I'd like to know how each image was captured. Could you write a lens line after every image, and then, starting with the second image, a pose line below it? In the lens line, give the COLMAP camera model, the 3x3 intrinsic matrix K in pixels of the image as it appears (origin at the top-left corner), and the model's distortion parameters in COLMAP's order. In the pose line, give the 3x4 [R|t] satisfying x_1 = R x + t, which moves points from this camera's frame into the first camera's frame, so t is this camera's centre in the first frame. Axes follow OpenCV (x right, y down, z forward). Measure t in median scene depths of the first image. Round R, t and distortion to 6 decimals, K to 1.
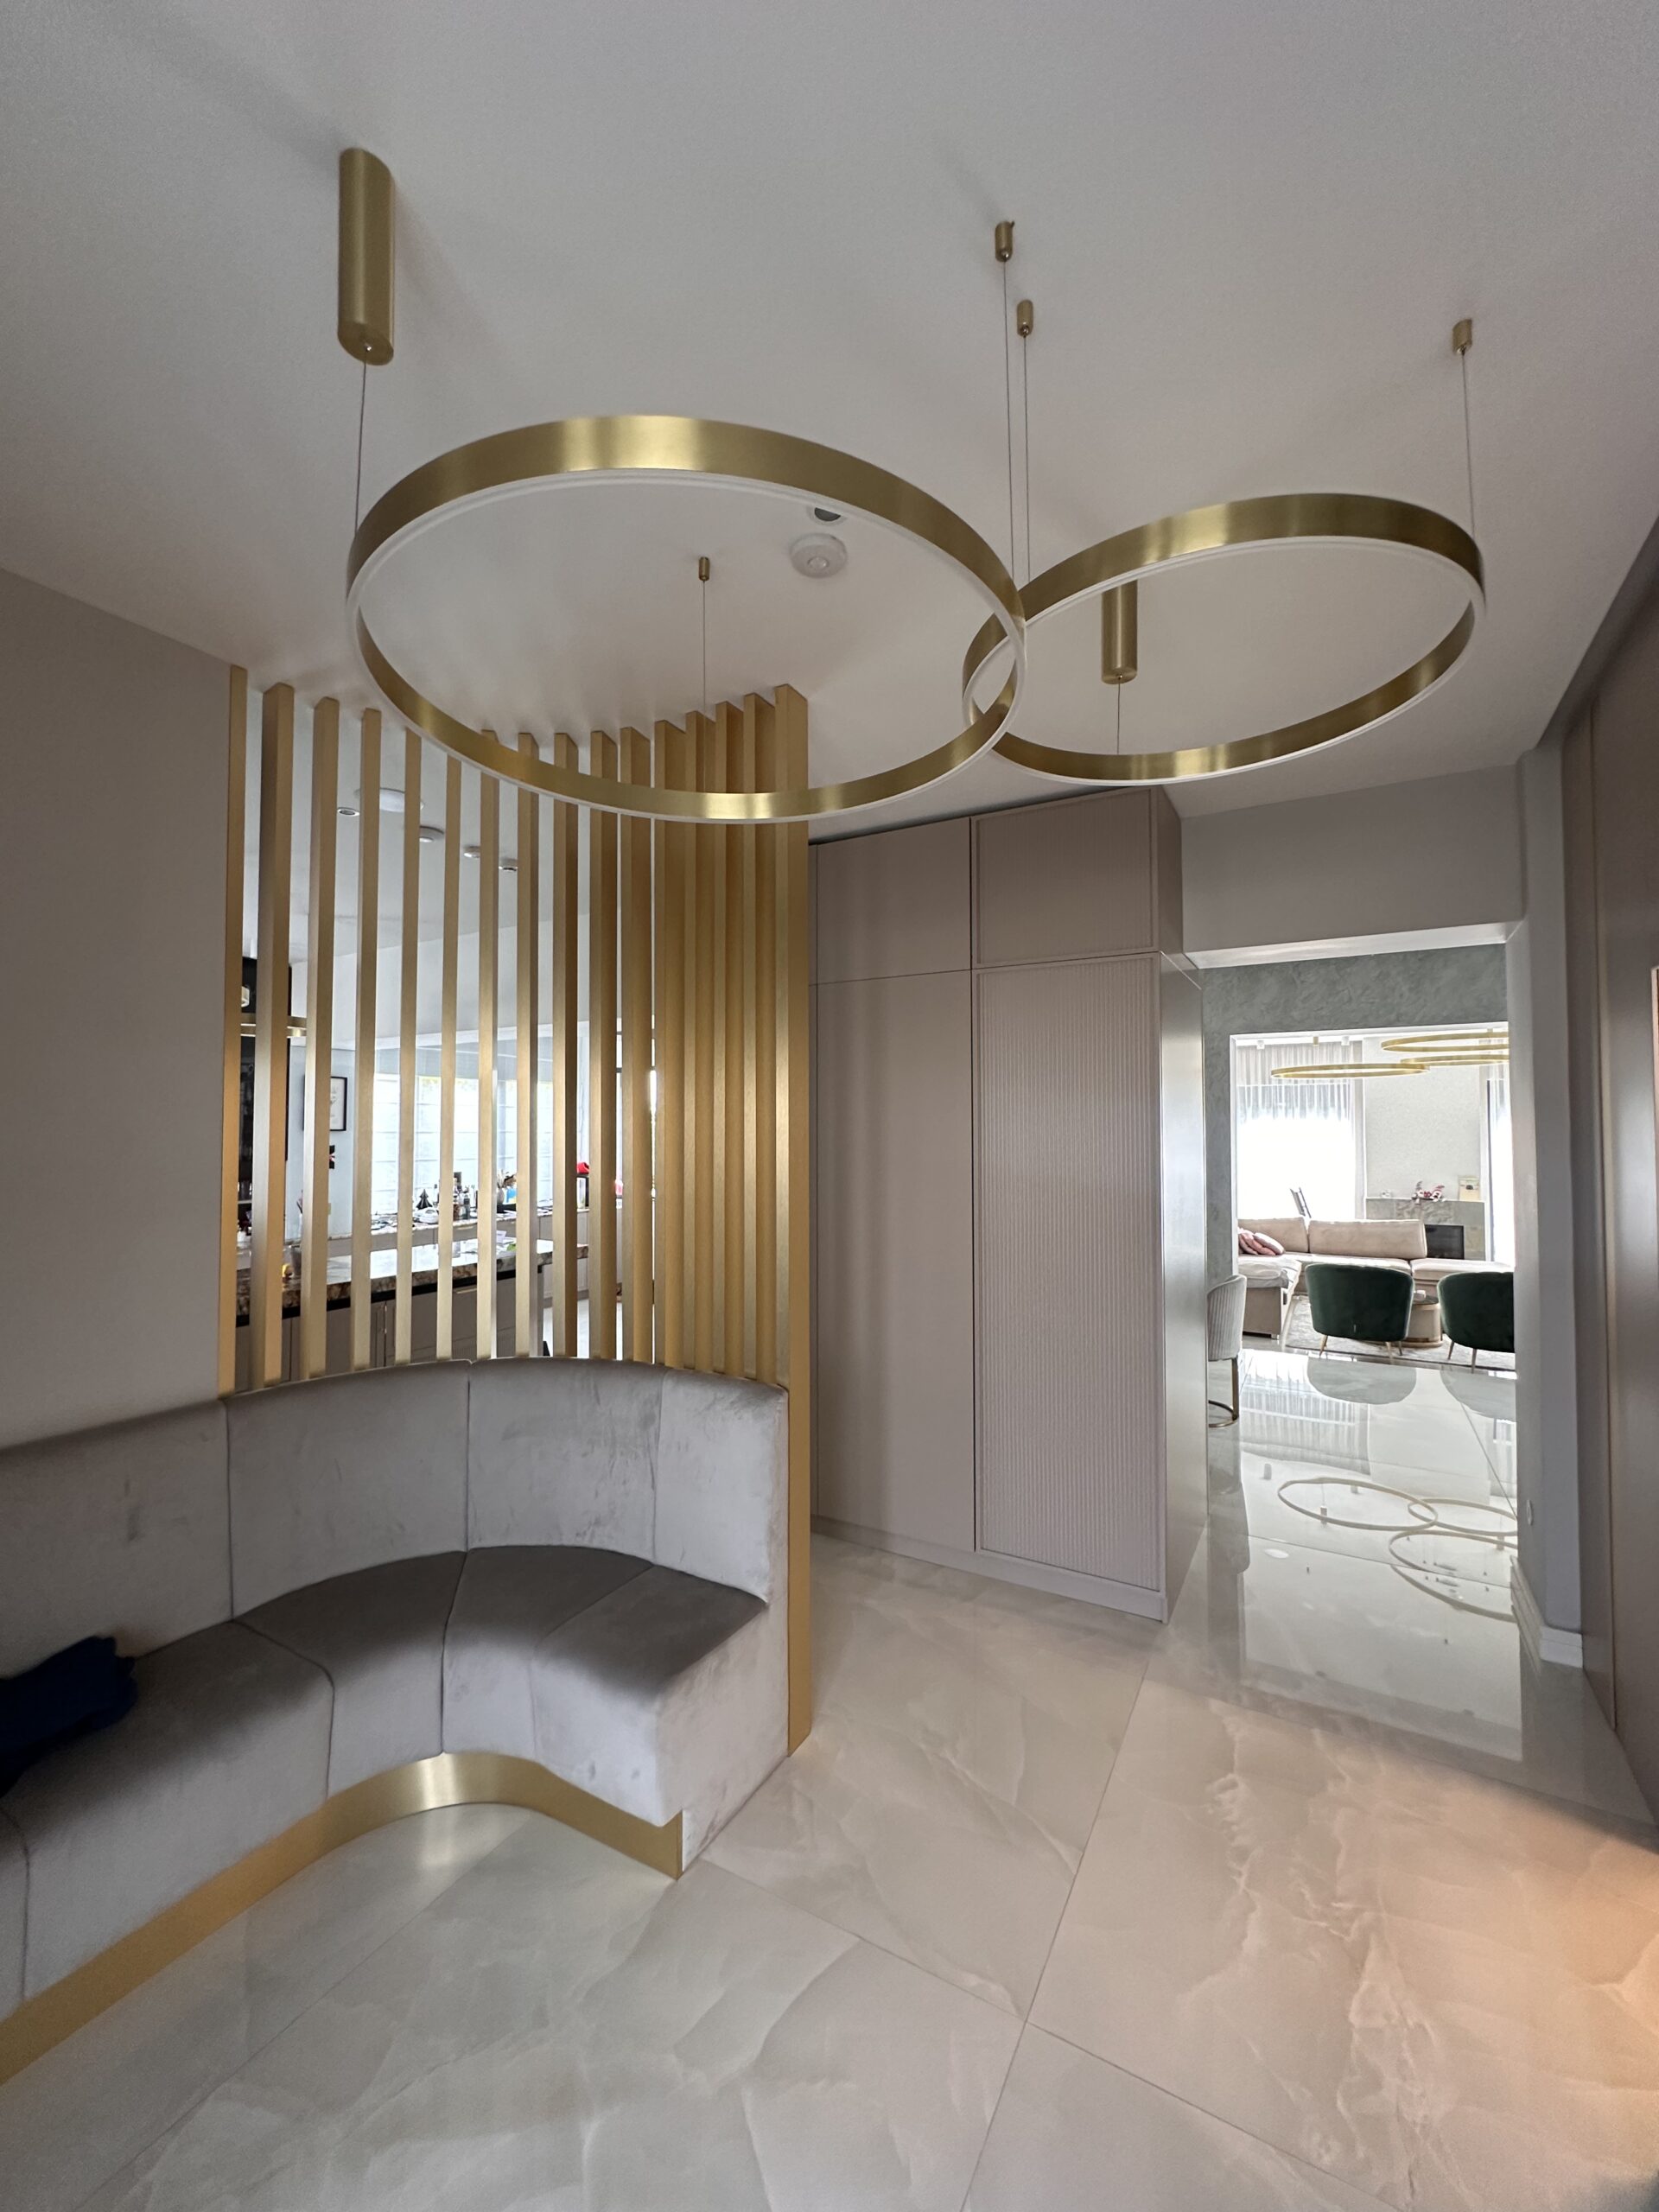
lens RADIAL K [[881.7, 0, 824.0], [0, 881.7, 1100.2], [0, 0, 1]] dist [-0.000214, 0.000163]
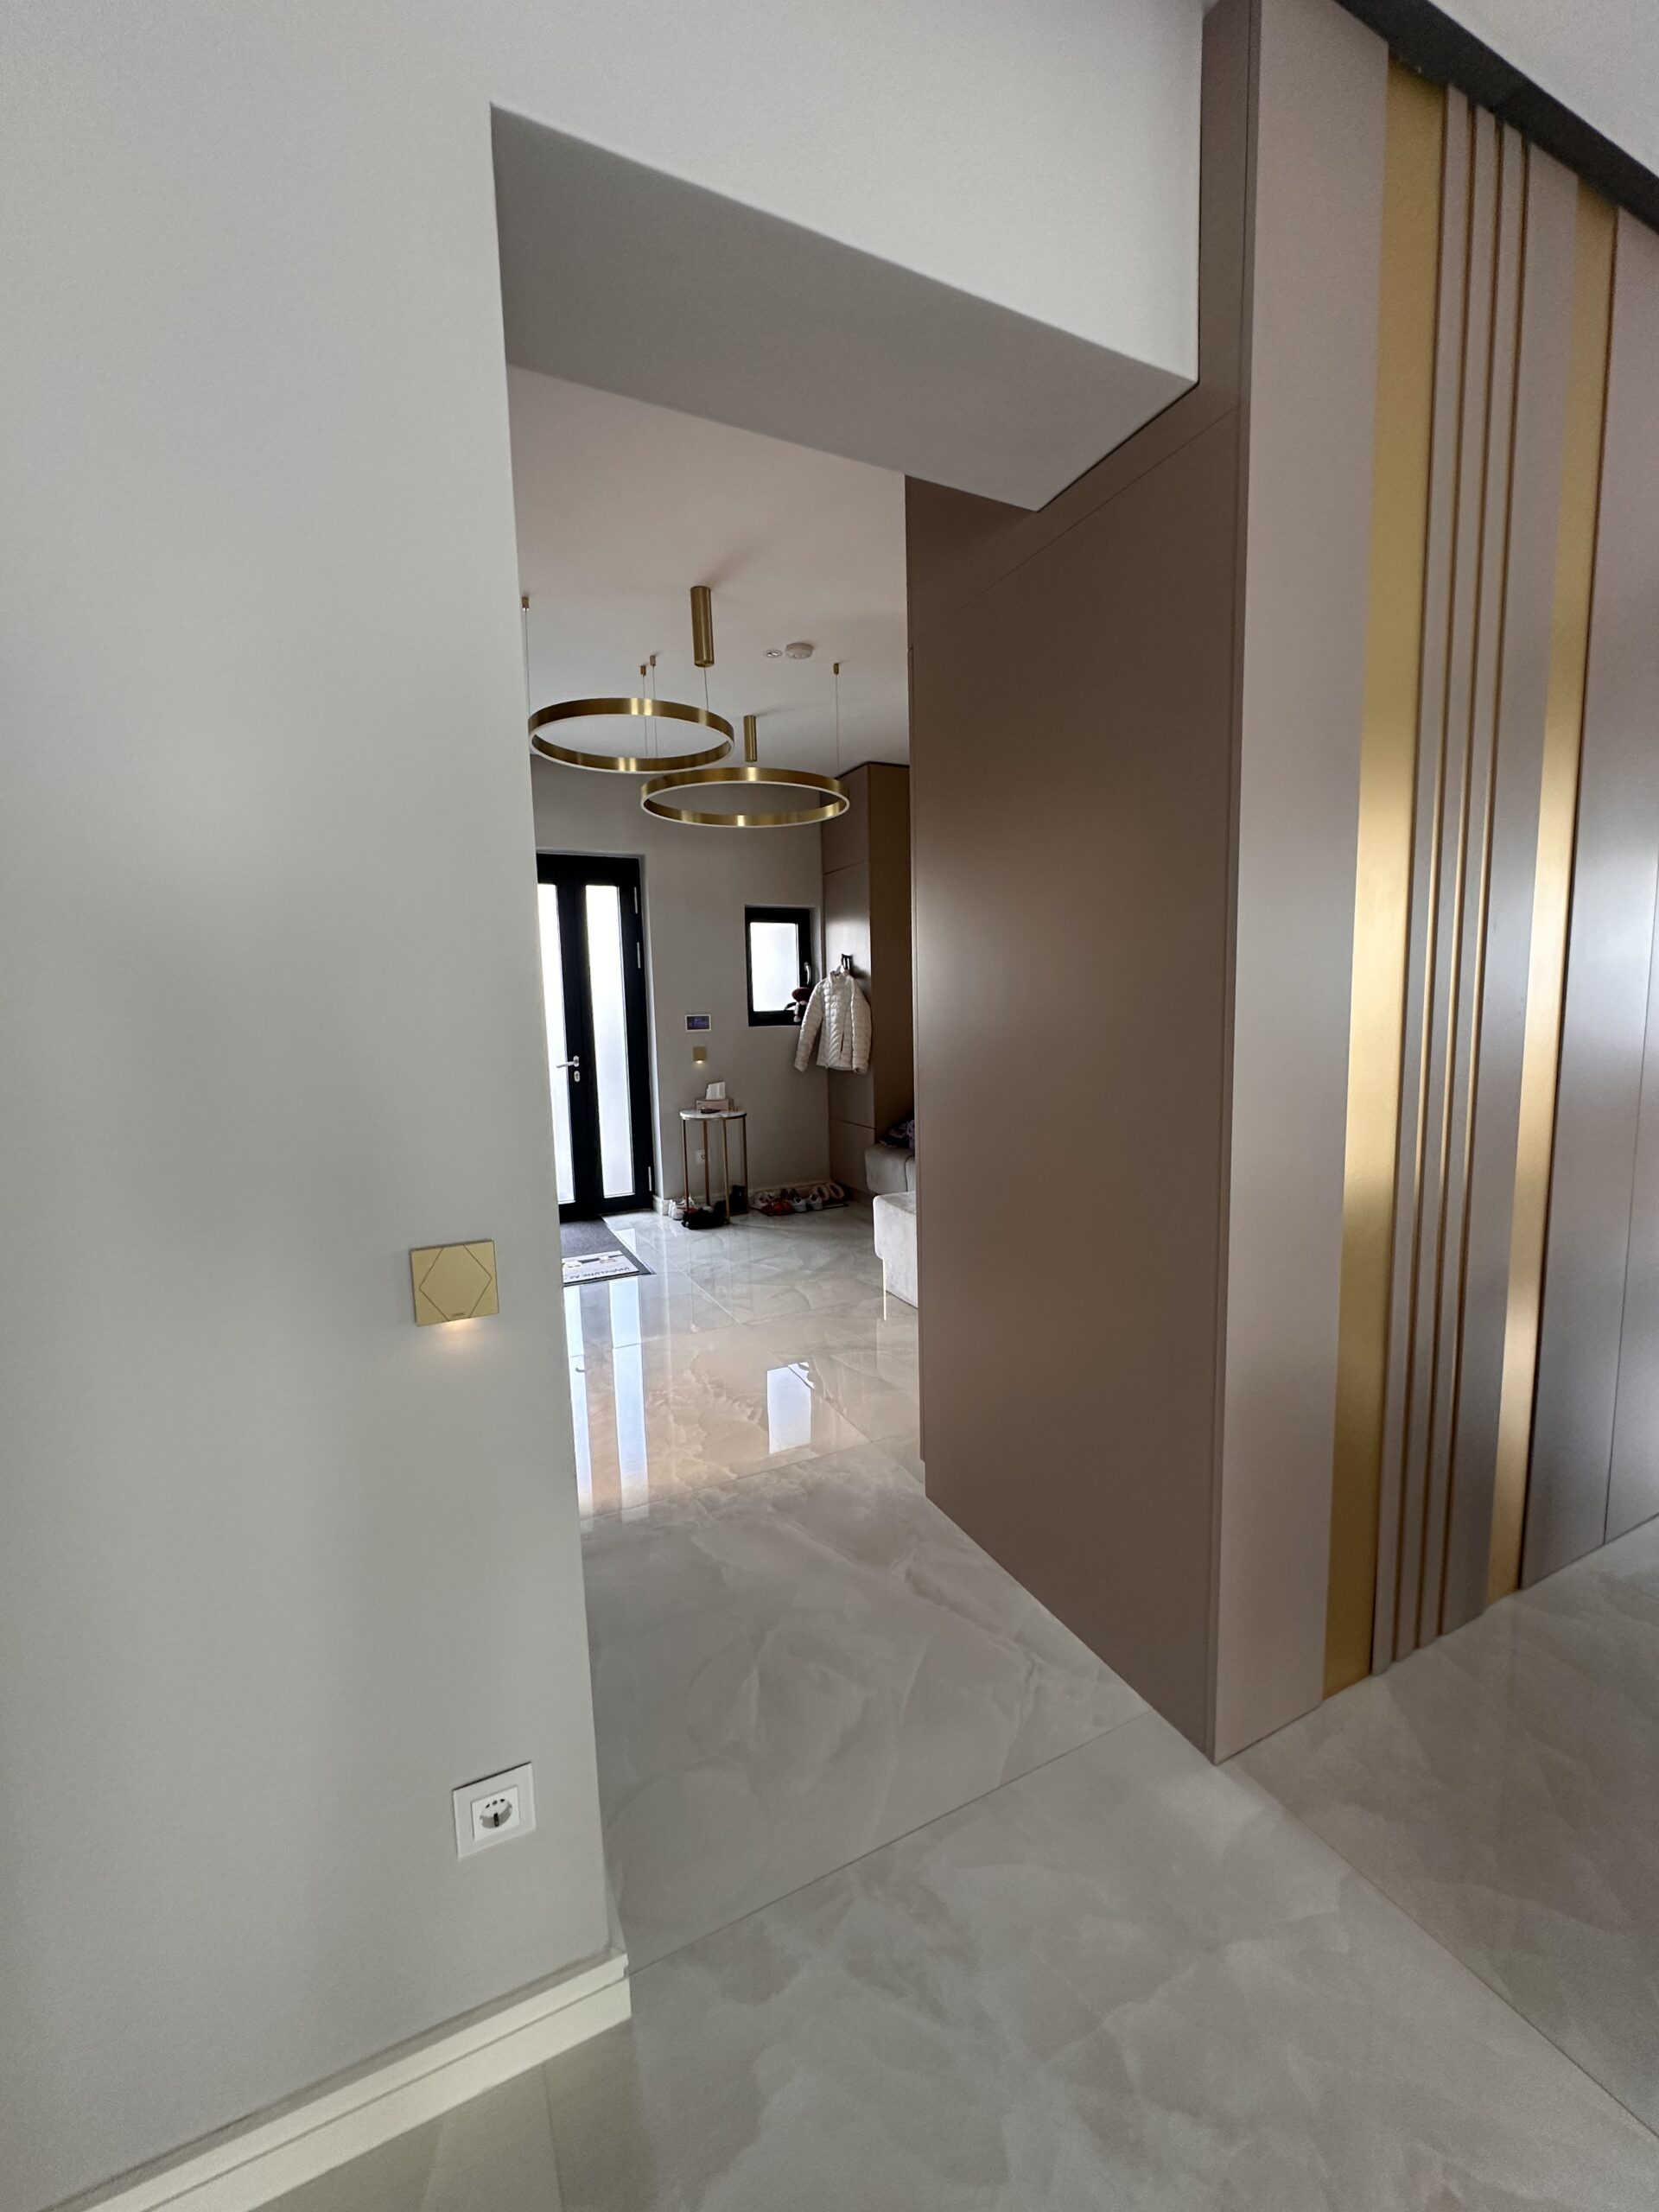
lens RADIAL K [[881.7, 0, 824.0], [0, 881.7, 1100.2], [0, 0, 1]] dist [-0.000214, 0.000163]
pose [[-0.559814, 0.107178, -0.821658, 1.732212], [0.047820, 0.994126, 0.097094, 0.222881], [0.827237, 0.015062, -0.561651, 2.204172]]
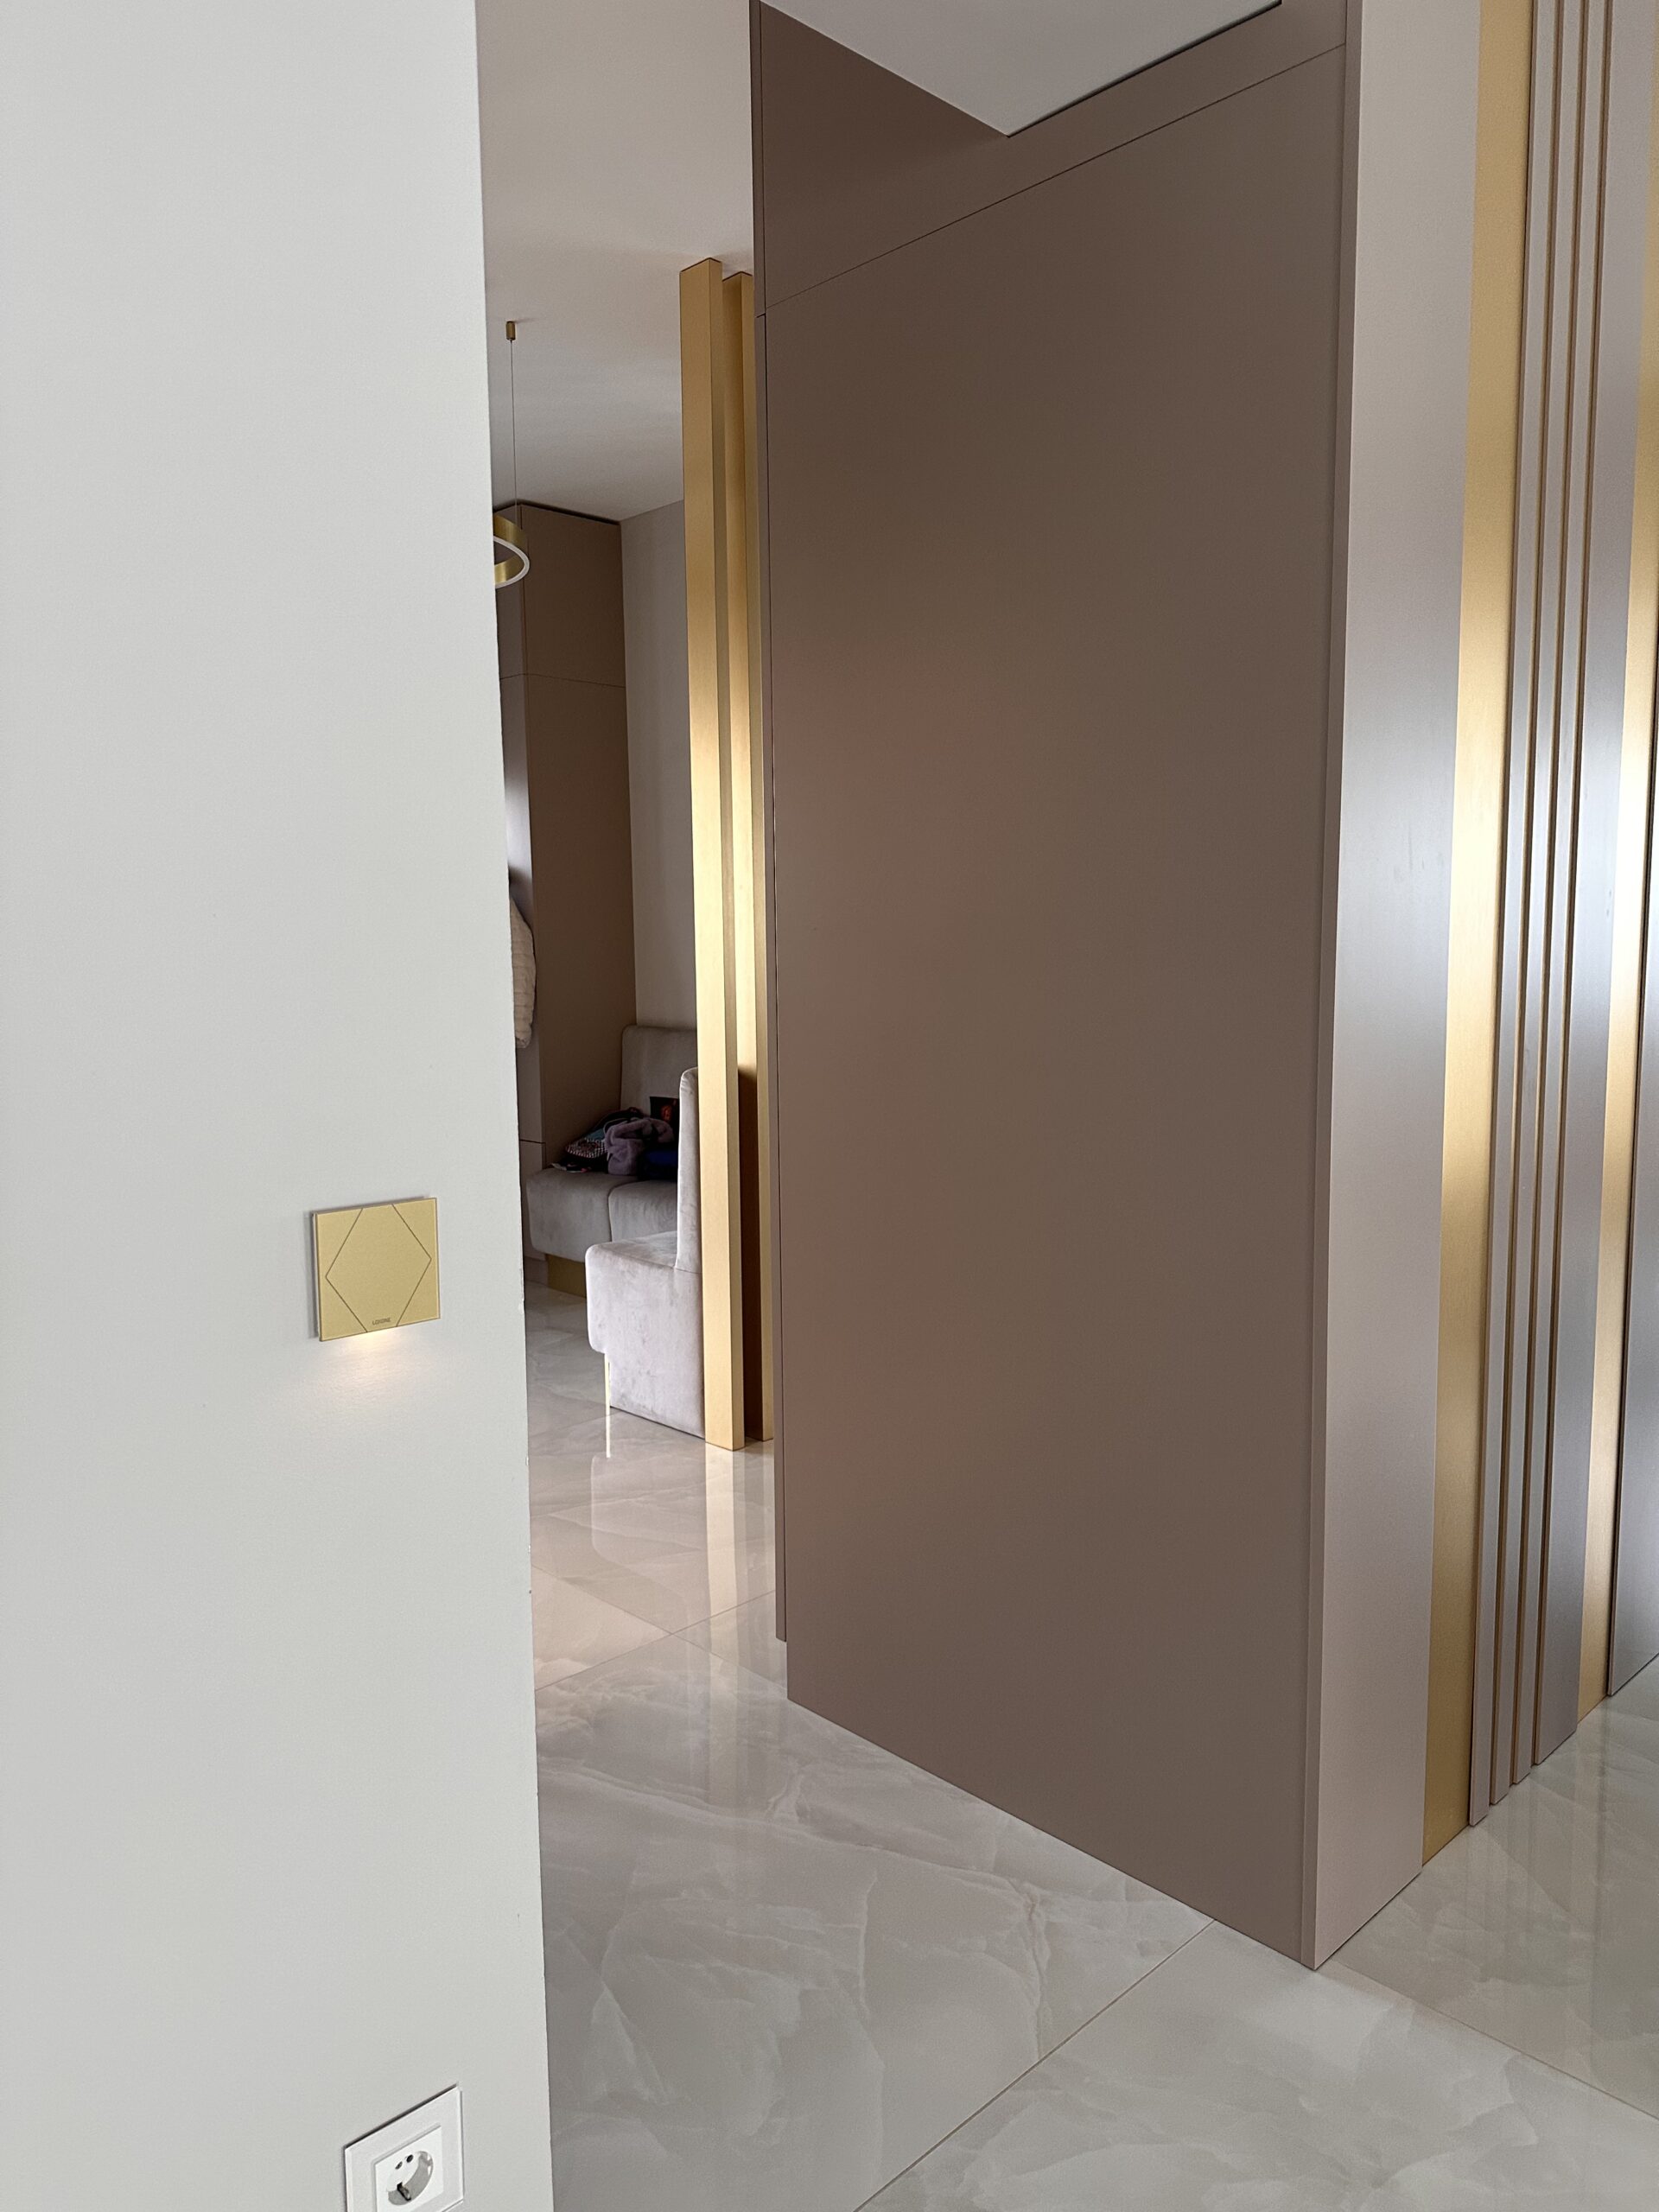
lens RADIAL K [[1567.1, 0, 829.5], [0, 1567.1, 1106.0], [0, 0, 1]] dist [0.022217, -0.006942]
pose [[-0.271507, 0.103138, -0.956894, 1.944929], [0.029014, 0.994667, 0.098977, 0.267558], [0.961999, -0.000891, -0.273051, 2.018727]]
